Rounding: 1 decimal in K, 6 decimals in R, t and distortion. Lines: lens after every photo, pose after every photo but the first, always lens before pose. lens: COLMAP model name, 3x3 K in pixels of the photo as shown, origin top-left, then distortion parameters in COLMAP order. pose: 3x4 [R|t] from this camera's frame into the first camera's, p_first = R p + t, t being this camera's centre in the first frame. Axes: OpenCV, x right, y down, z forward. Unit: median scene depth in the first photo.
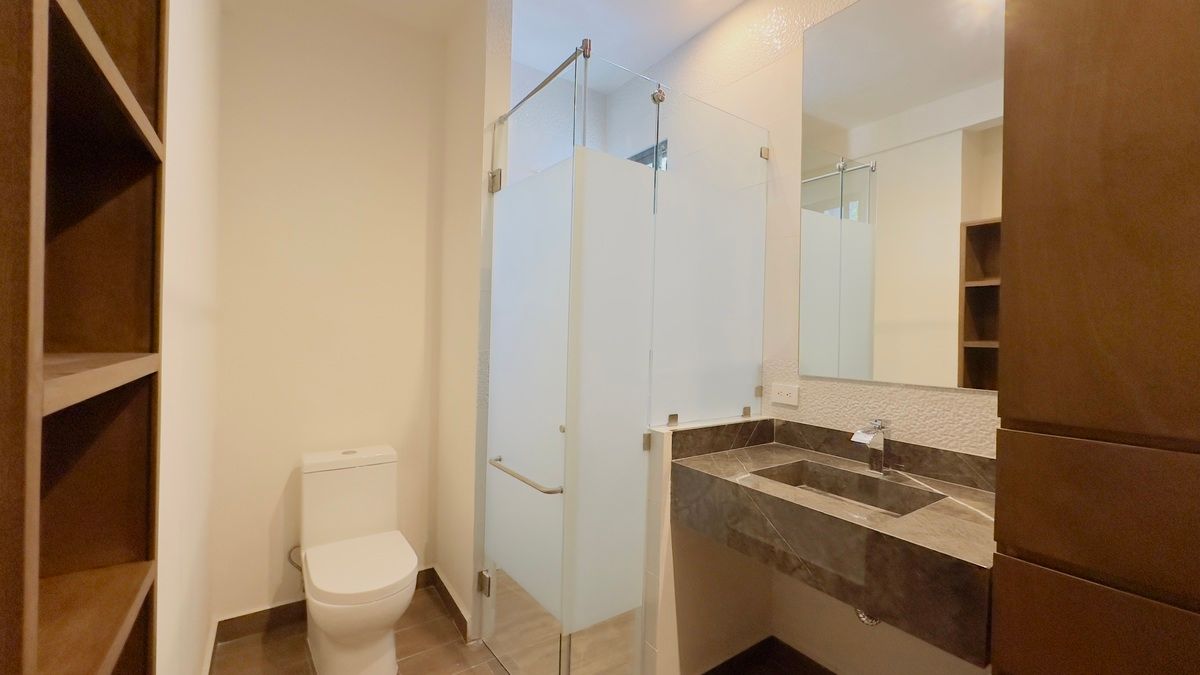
lens RADIAL K [[480.3, 0, 600.0], [0, 480.3, 337.5], [0, 0, 1]] dist [-0.002433, -0.000220]
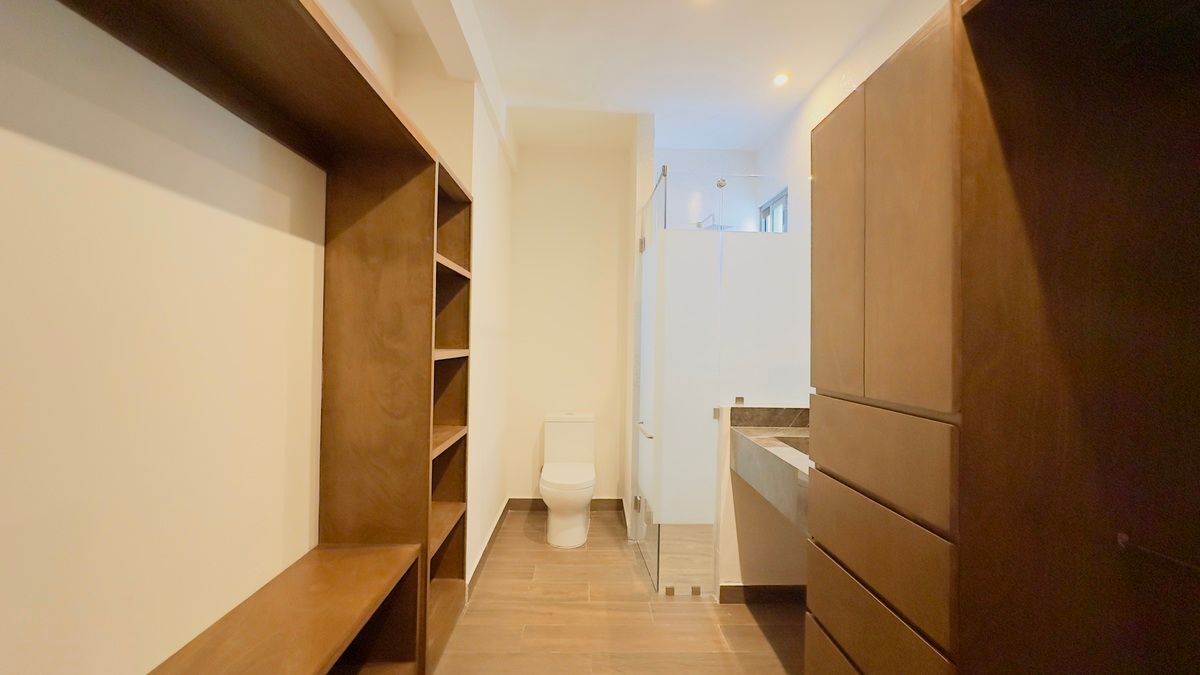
lens RADIAL K [[480.3, 0, 600.0], [0, 480.3, 337.5], [0, 0, 1]] dist [-0.002433, -0.000220]
pose [[0.841737, -0.014468, -0.539694, 0.577536], [0.000932, 0.999678, -0.025345, 0.017432], [0.539887, 0.020831, 0.841480, -0.437838]]
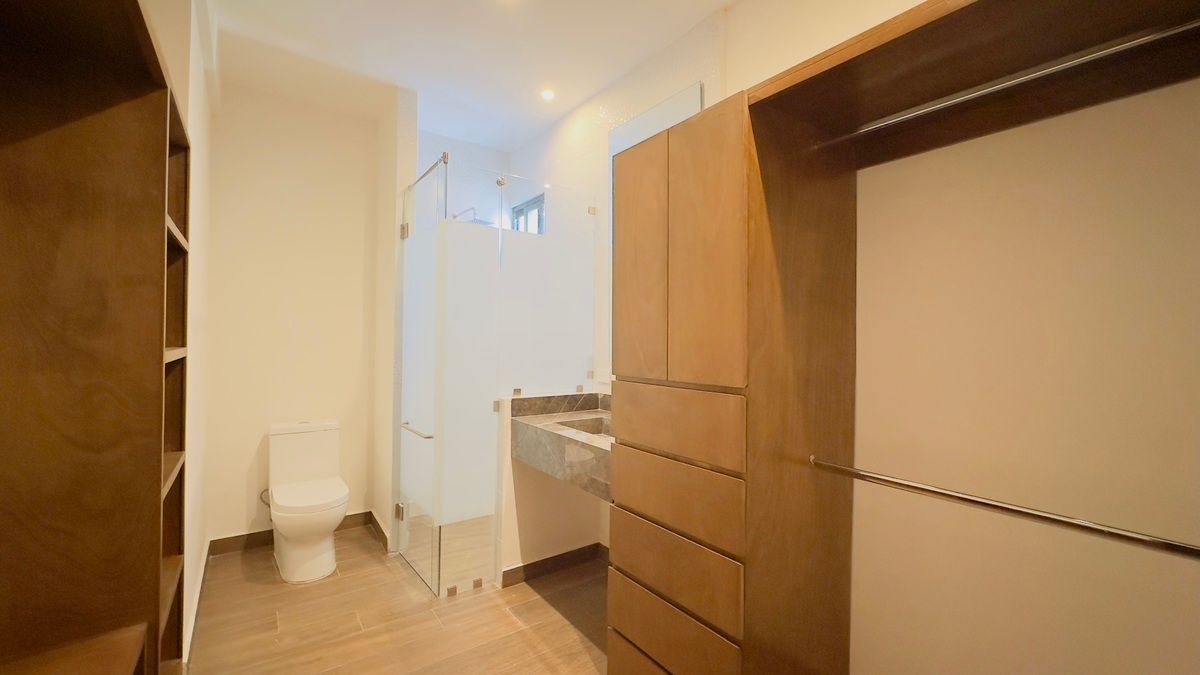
lens RADIAL K [[482.6, 0, 600.0], [0, 482.6, 337.5], [0, 0, 1]] dist [0.000462, 0.000136]
pose [[0.999646, -0.011751, 0.023879, 0.377549], [0.011936, 0.999900, -0.007634, 0.013371], [-0.023787, 0.007916, 0.999686, -0.526294]]
